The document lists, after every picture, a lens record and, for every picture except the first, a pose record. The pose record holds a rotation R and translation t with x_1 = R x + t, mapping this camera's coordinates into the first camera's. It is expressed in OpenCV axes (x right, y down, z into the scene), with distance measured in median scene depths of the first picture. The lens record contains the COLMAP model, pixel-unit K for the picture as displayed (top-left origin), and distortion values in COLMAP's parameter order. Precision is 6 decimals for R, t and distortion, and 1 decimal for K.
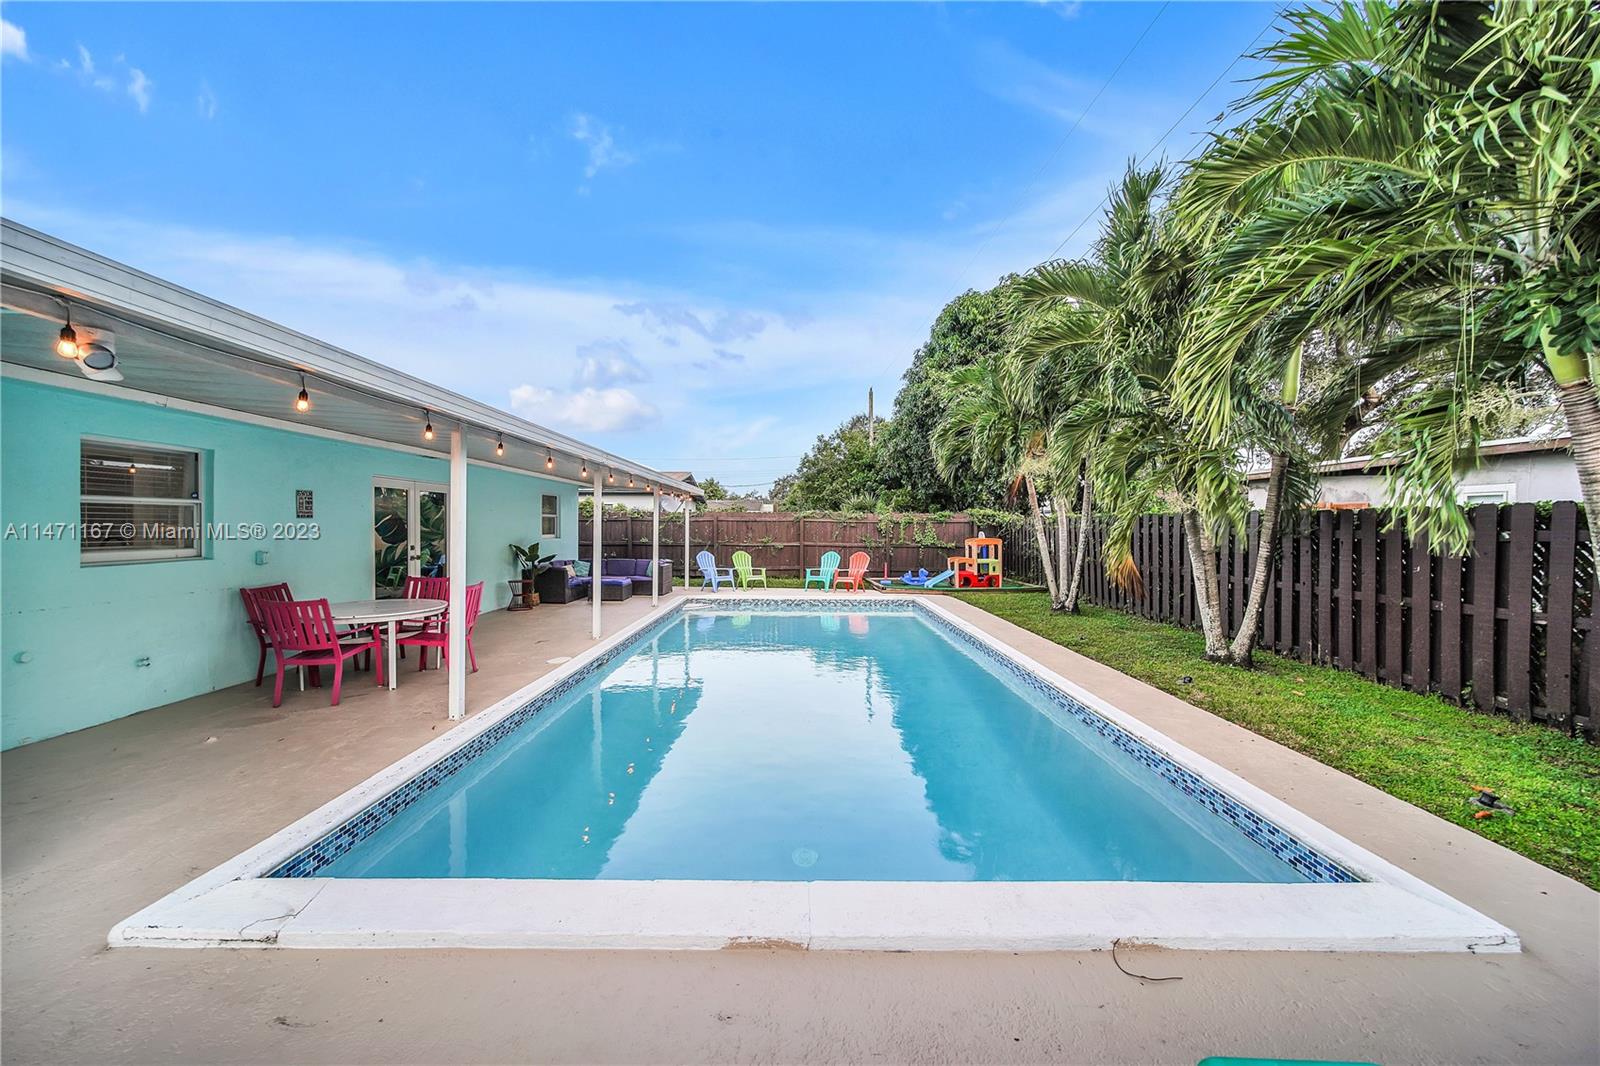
lens RADIAL K [[572.2, 0, 797.4], [0, 572.2, 529.7], [0, 0, 1]] dist [-0.001363, -0.001055]
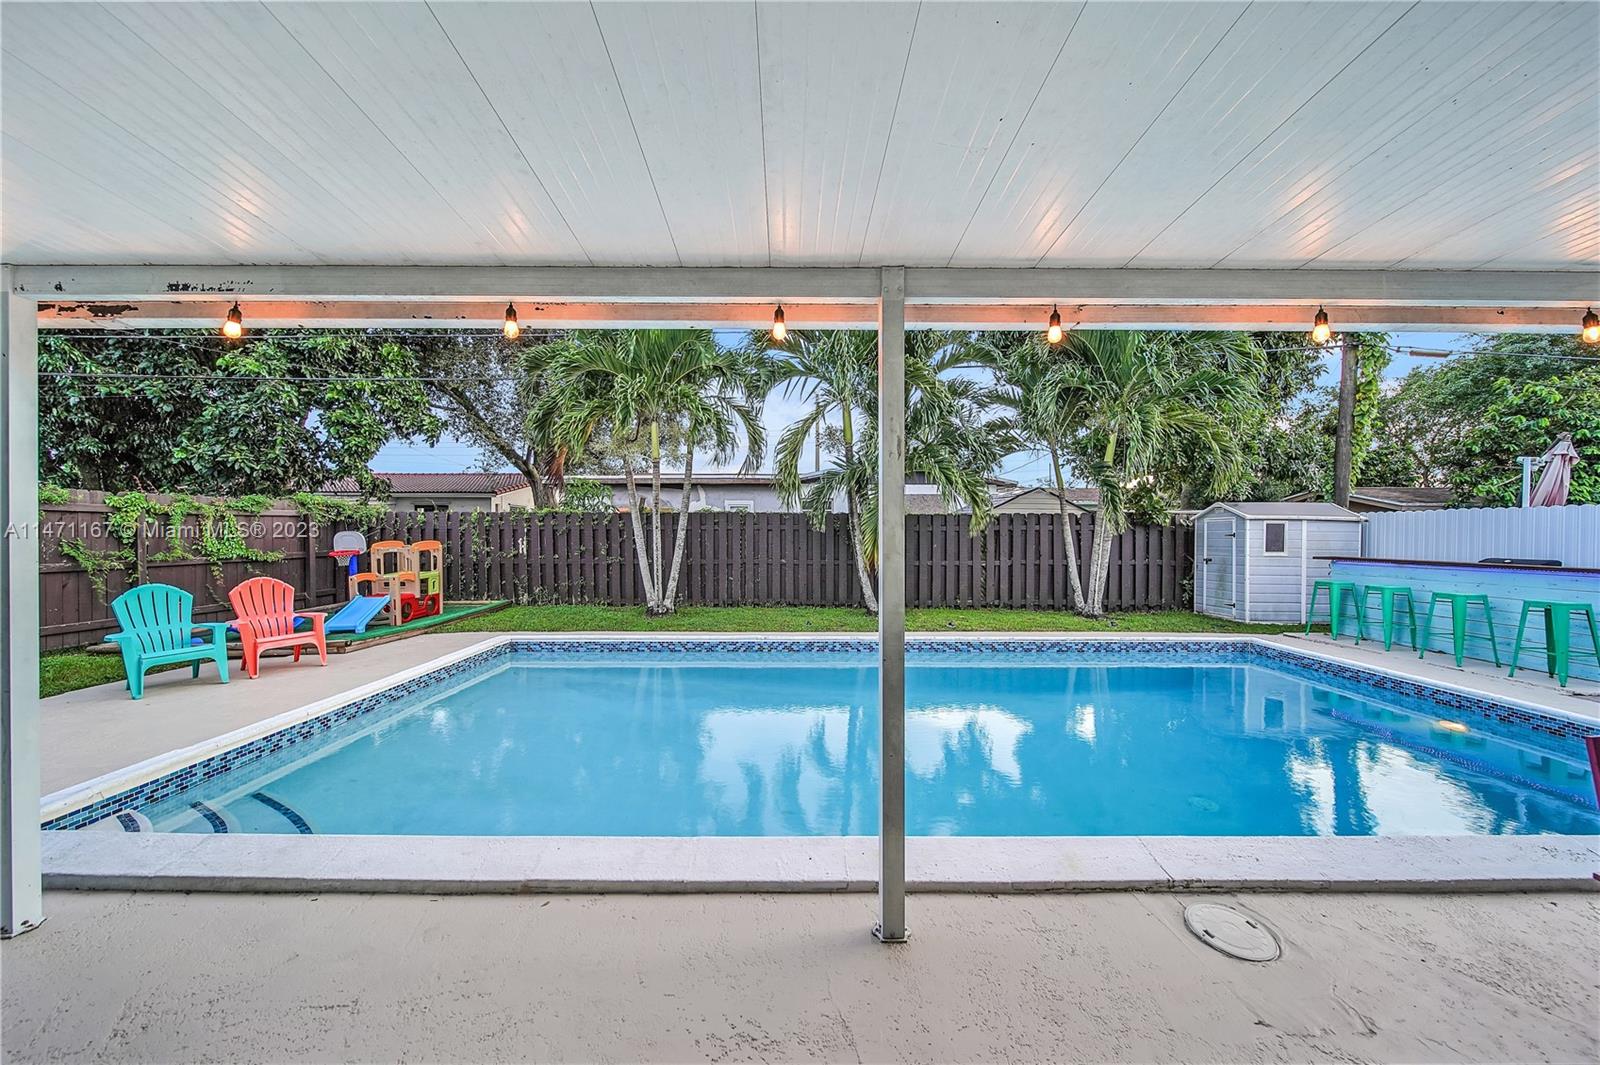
lens RADIAL K [[567.2, 0, 798.3], [0, 567.2, 539.1], [0, 0, 1]] dist [-0.001987, -0.000207]
pose [[-0.005517, -0.021339, 0.999757, -0.342573], [0.003753, 0.999765, 0.021360, 0.000725], [-0.999978, 0.003870, -0.005435, 0.584780]]
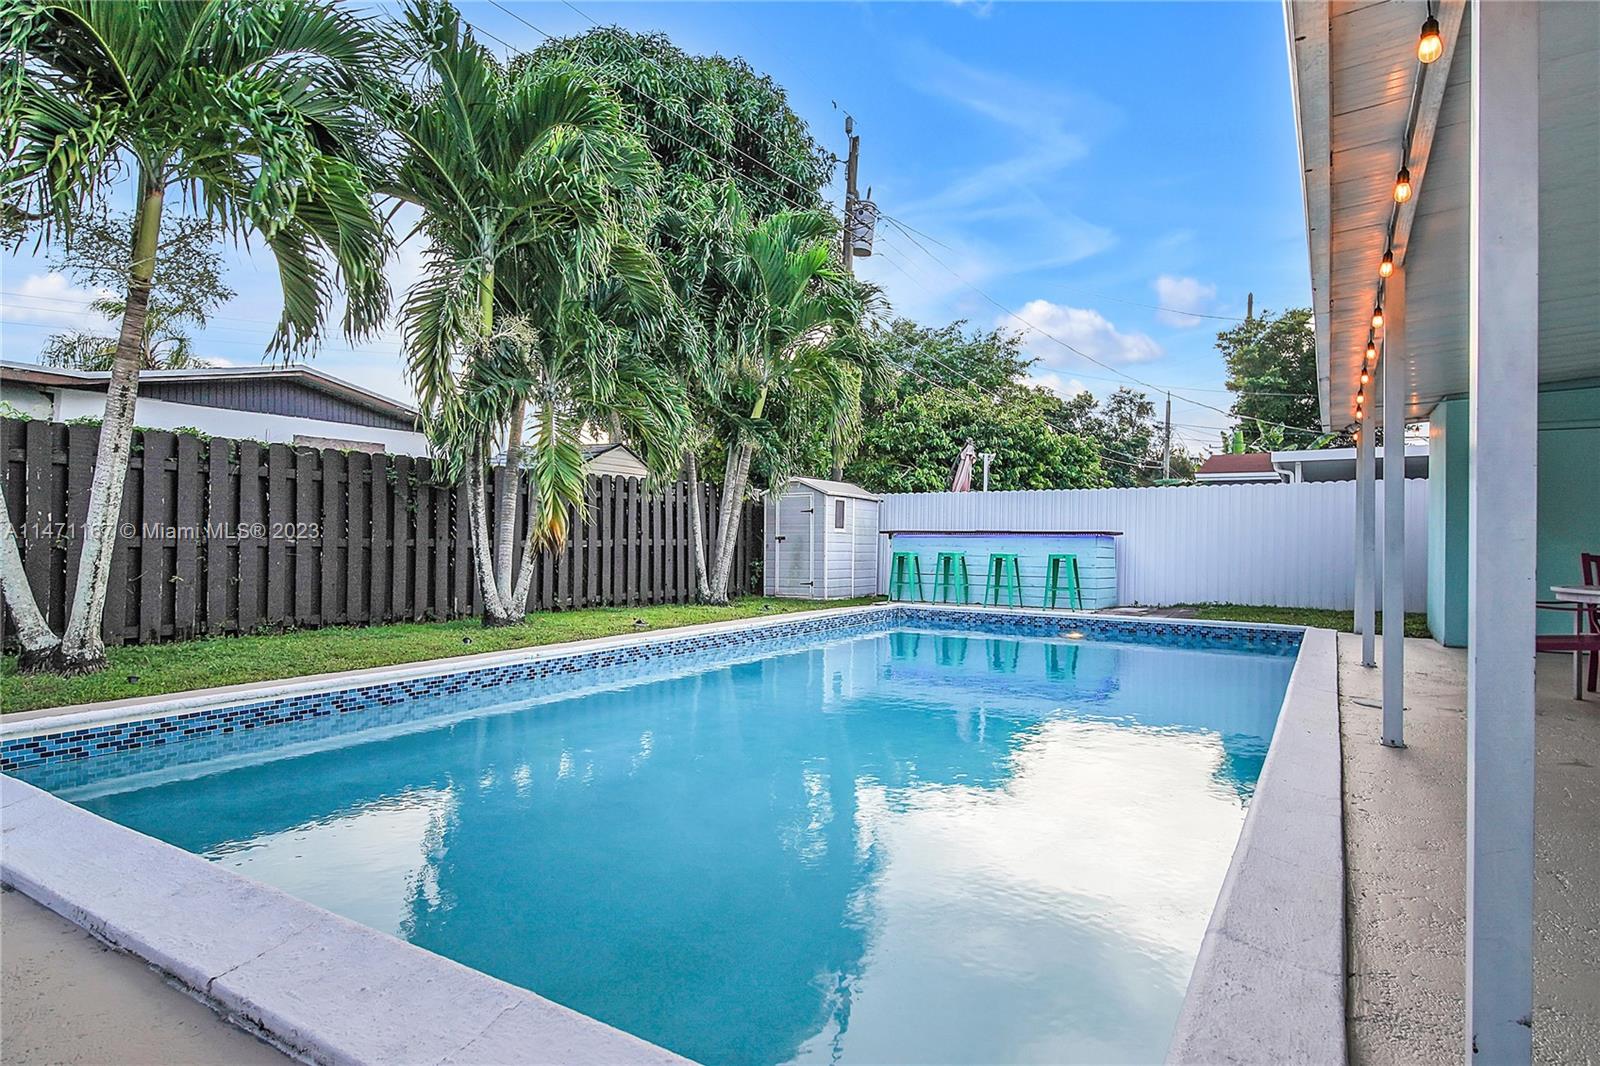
lens RADIAL K [[883.9, 0, 798.2], [0, 883.9, 520.4], [0, 0, 1]] dist [-0.003936, -0.001097]
pose [[-0.847586, -0.010486, 0.530555, -0.198484], [-0.015845, 0.999859, -0.005552, 0.029551], [-0.530422, -0.013112, -0.847632, 0.944341]]
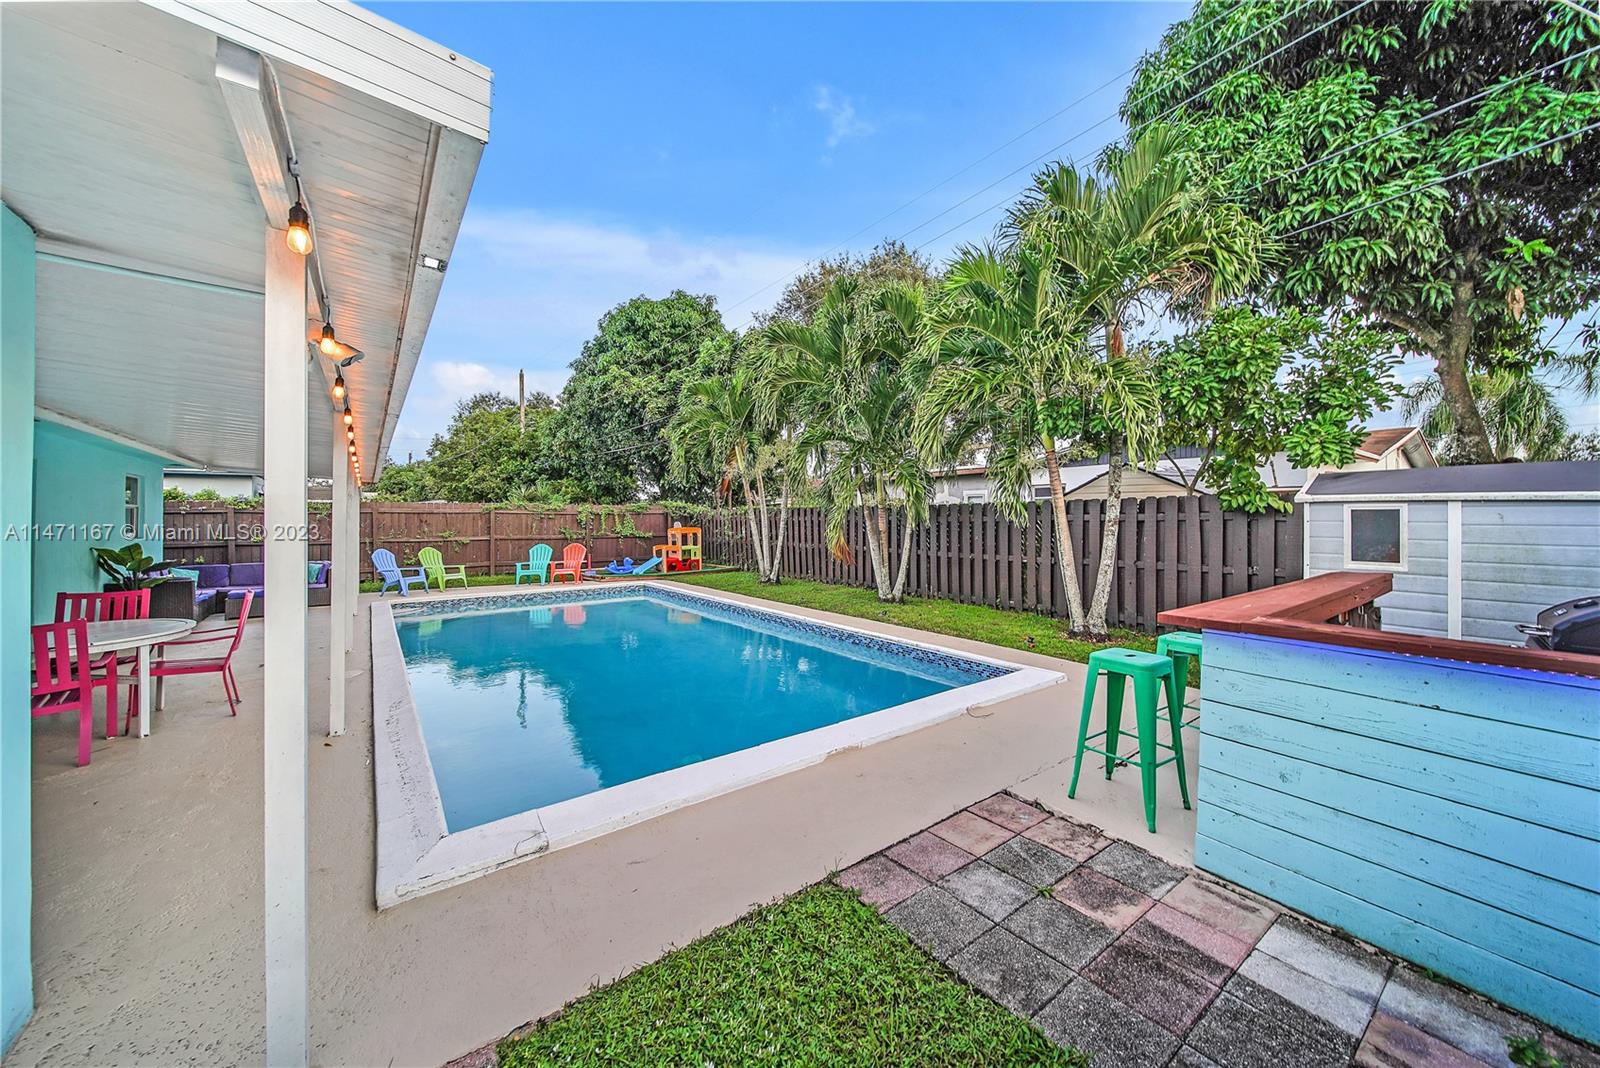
lens RADIAL K [[576.5, 0, 804.3], [0, 576.5, 516.0], [0, 0, 1]] dist [-0.000709, -0.000151]
pose [[0.797288, -0.006887, 0.603560, -0.182631], [0.012303, 0.999913, -0.004842, 0.000686], [-0.603474, 0.011286, 0.797303, -0.053430]]
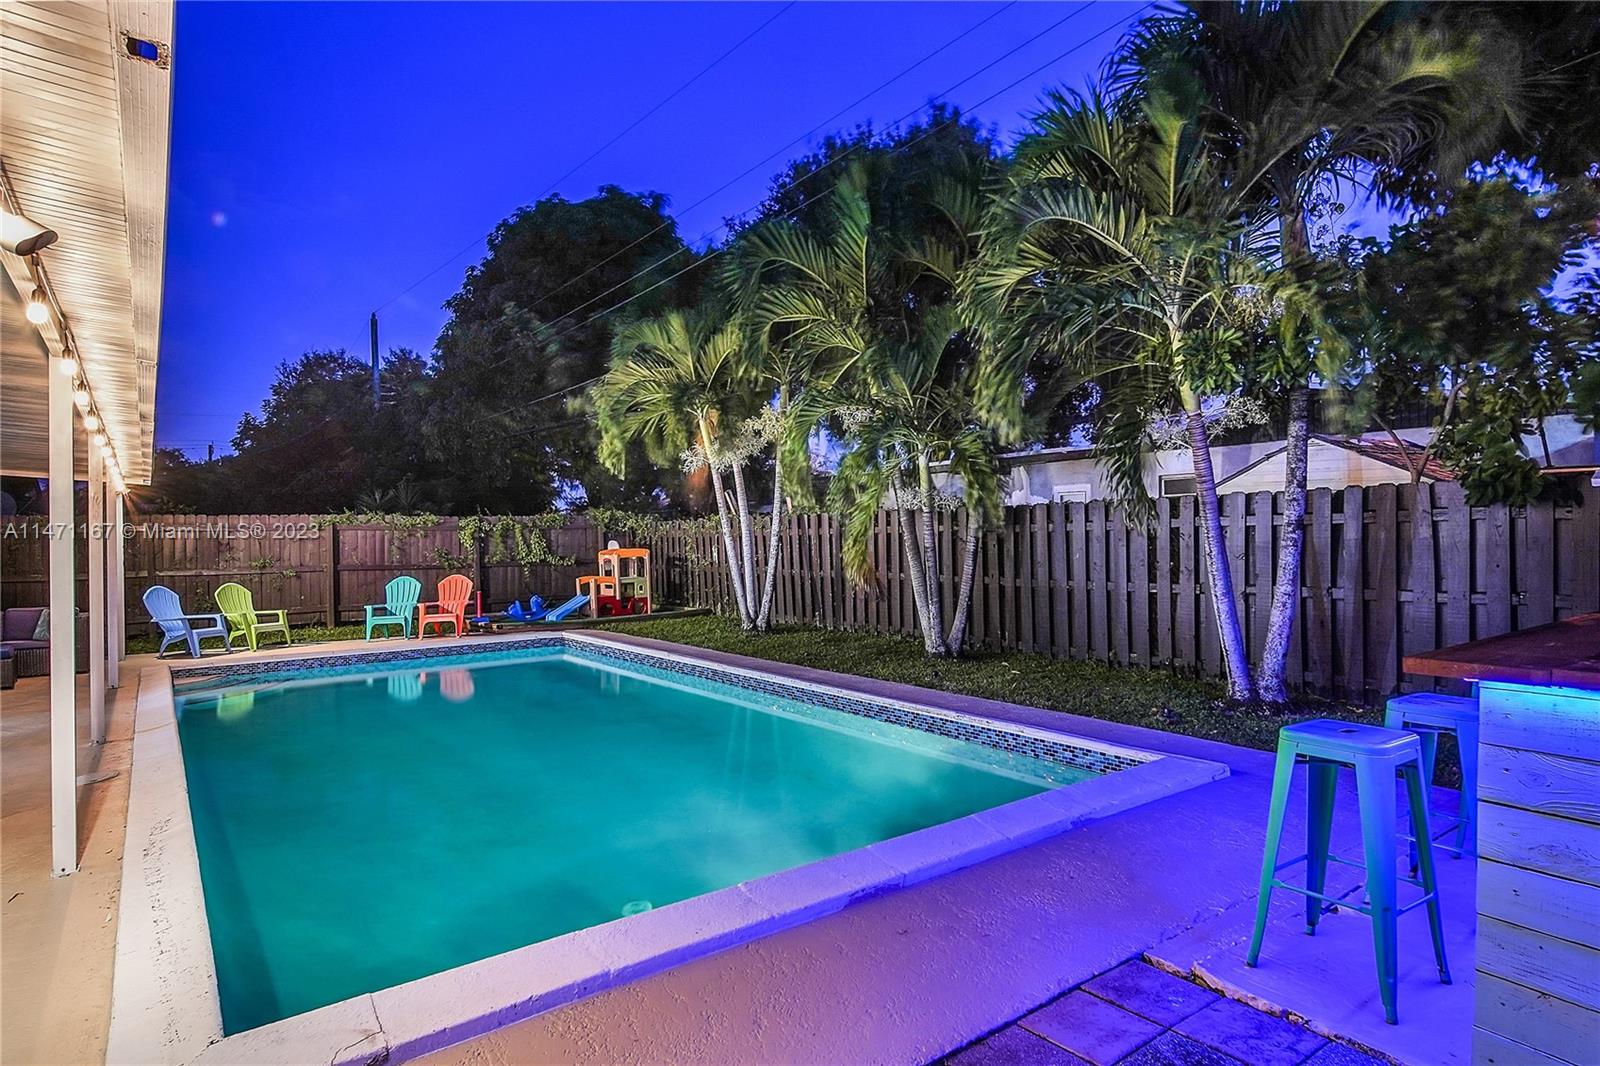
lens RADIAL K [[876.0, 0, 801.2], [0, 876.0, 534.5], [0, 0, 1]] dist [-0.000503, -0.001054]
pose [[0.801995, -0.018409, 0.597047, -0.172078], [0.025562, 0.999667, -0.003514, 0.006666], [-0.596784, 0.018080, 0.802198, -0.040116]]
